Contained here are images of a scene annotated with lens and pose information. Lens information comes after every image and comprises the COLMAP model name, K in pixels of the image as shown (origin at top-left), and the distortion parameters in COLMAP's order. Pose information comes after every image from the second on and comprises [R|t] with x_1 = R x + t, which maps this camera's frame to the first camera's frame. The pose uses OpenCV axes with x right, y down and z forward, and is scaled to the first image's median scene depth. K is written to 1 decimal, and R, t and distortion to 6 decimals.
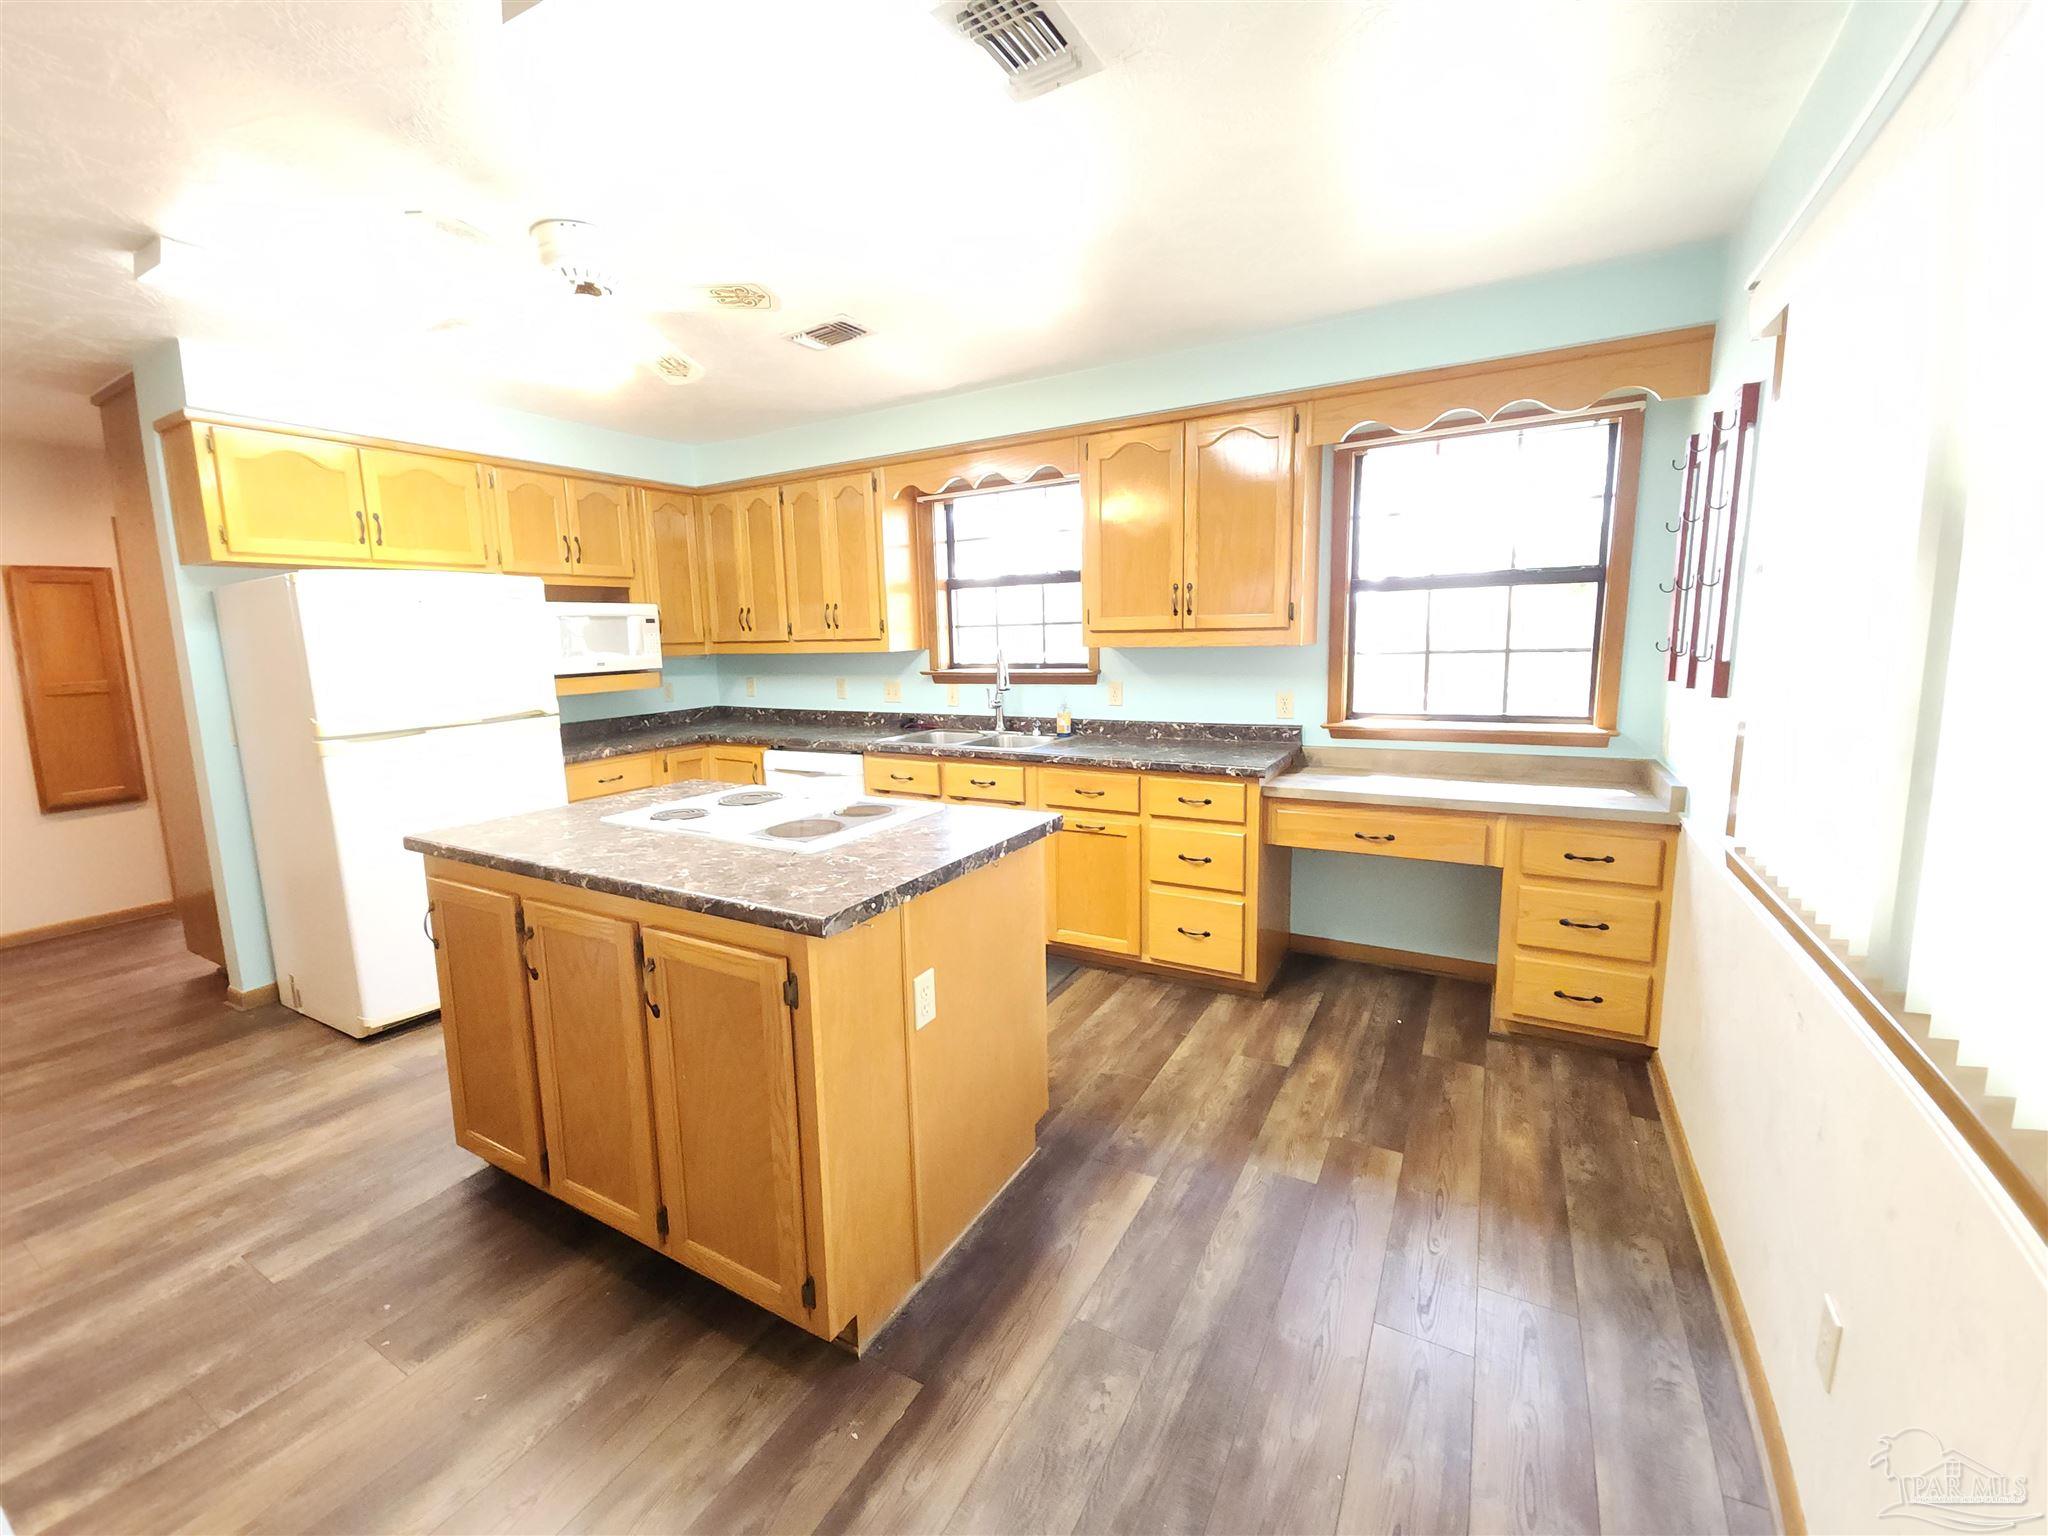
lens RADIAL K [[840.6, 0, 1007.5], [0, 840.6, 760.2], [0, 0, 1]] dist [0.006311, -0.003874]
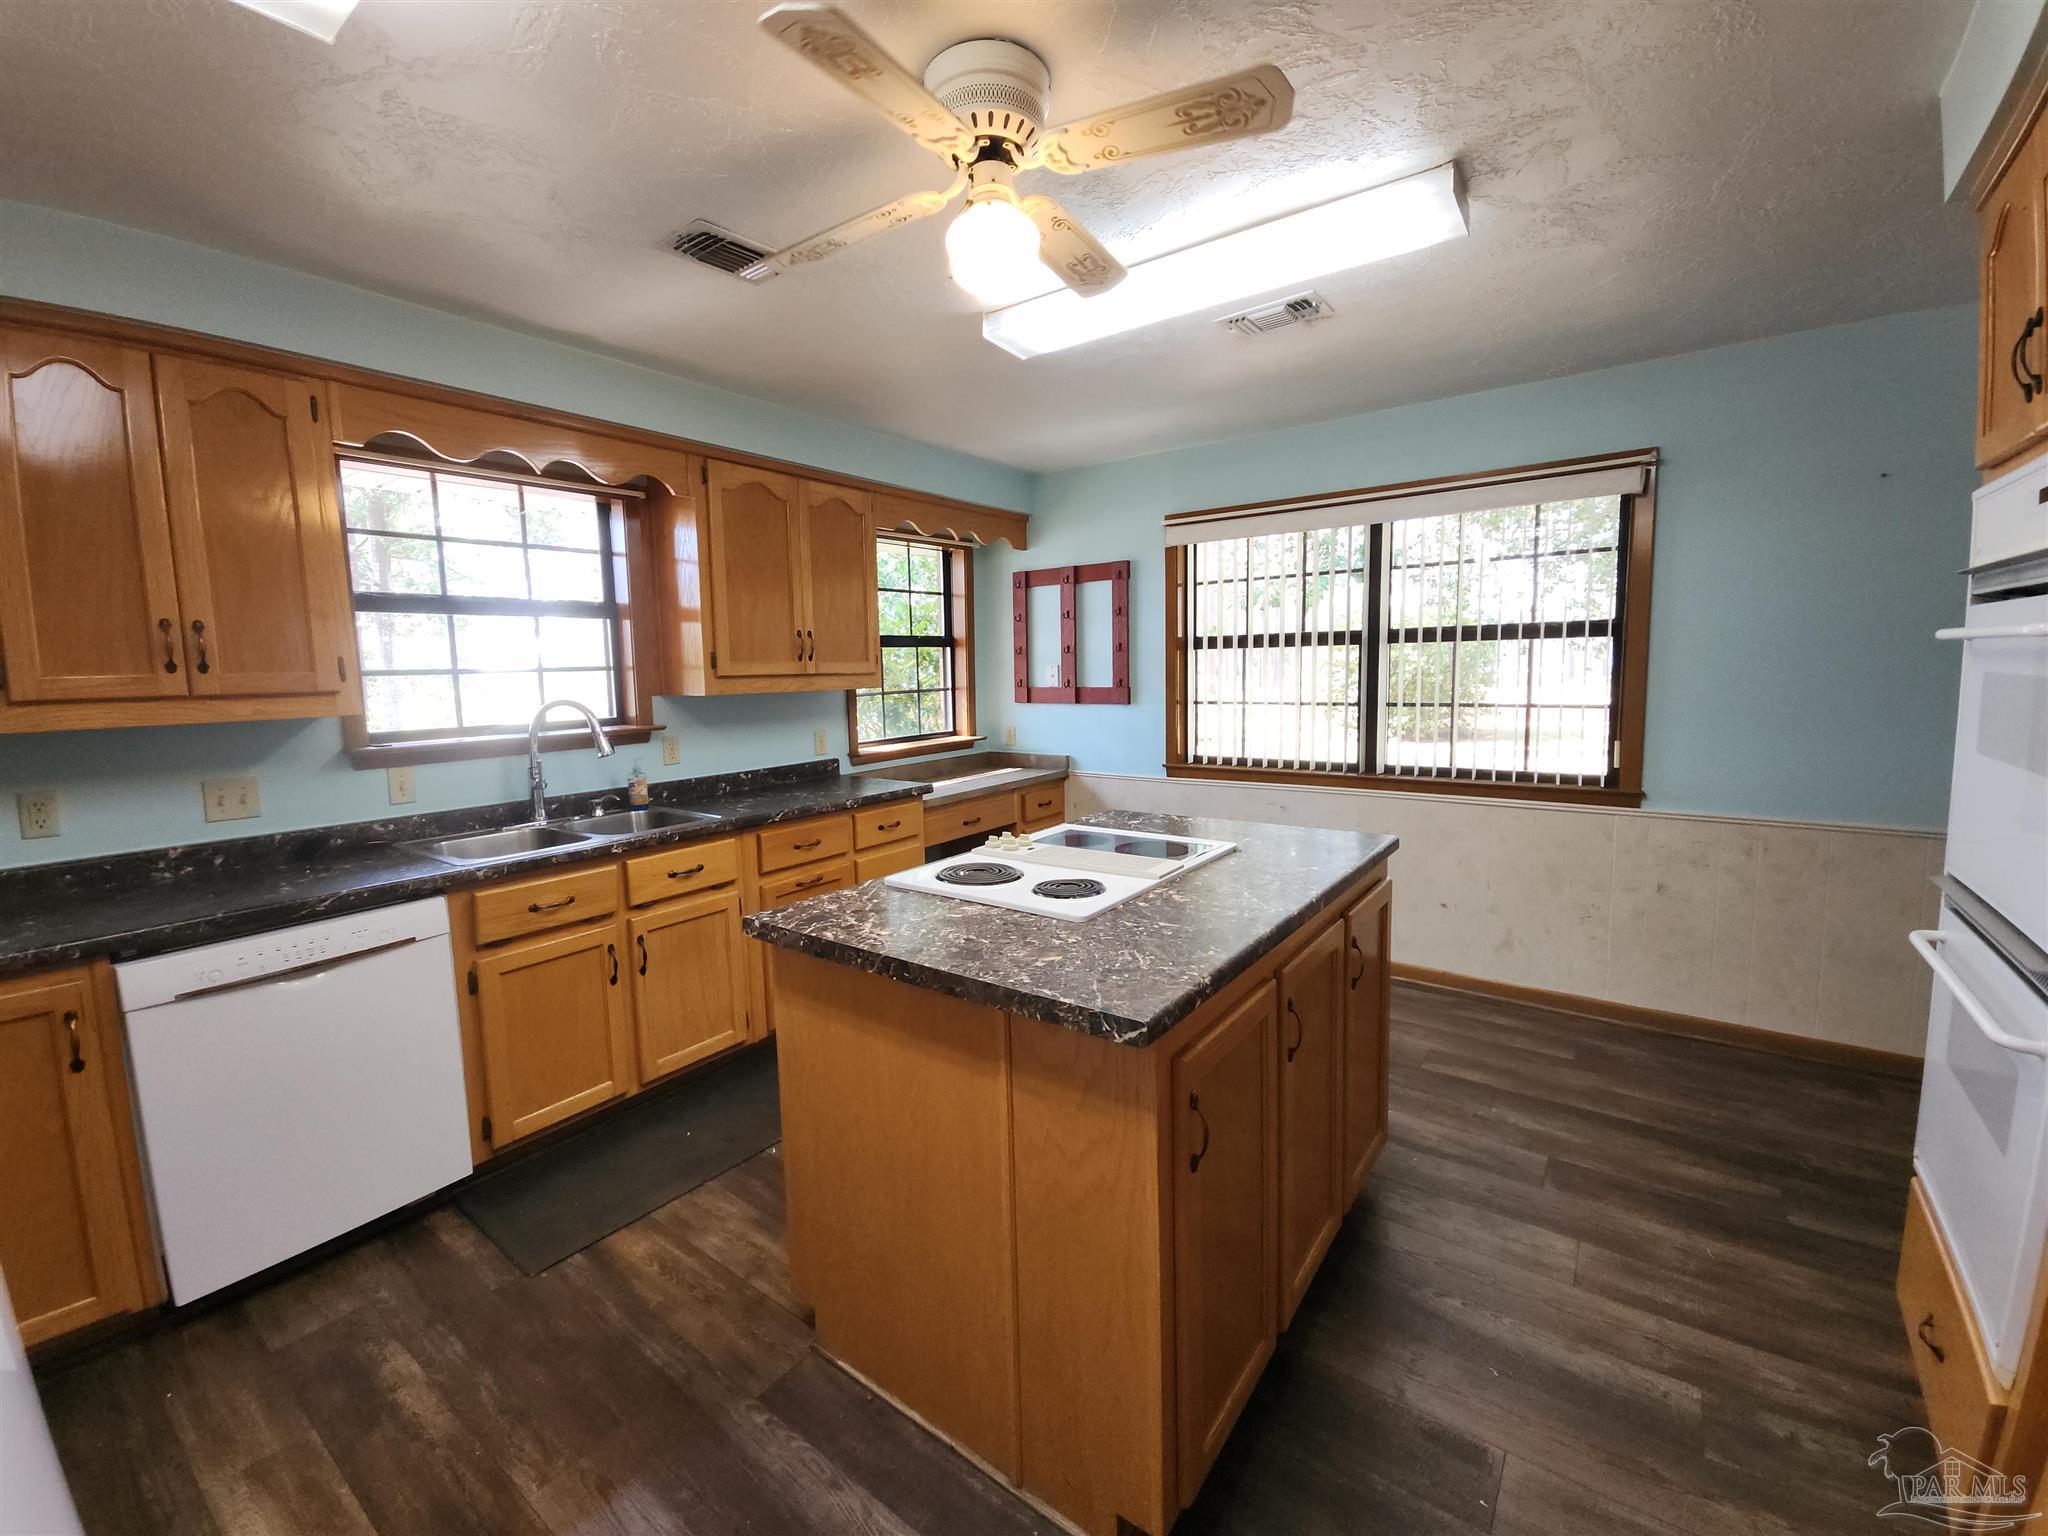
lens RADIAL K [[840.6, 0, 1018.3], [0, 840.6, 759.4], [0, 0, 1]] dist [0.006311, -0.003874]
pose [[0.118142, -0.088809, 0.989017, -0.862379], [0.170694, 0.982983, 0.067877, -0.085465], [-0.978216, 0.160800, 0.131291, 0.683239]]
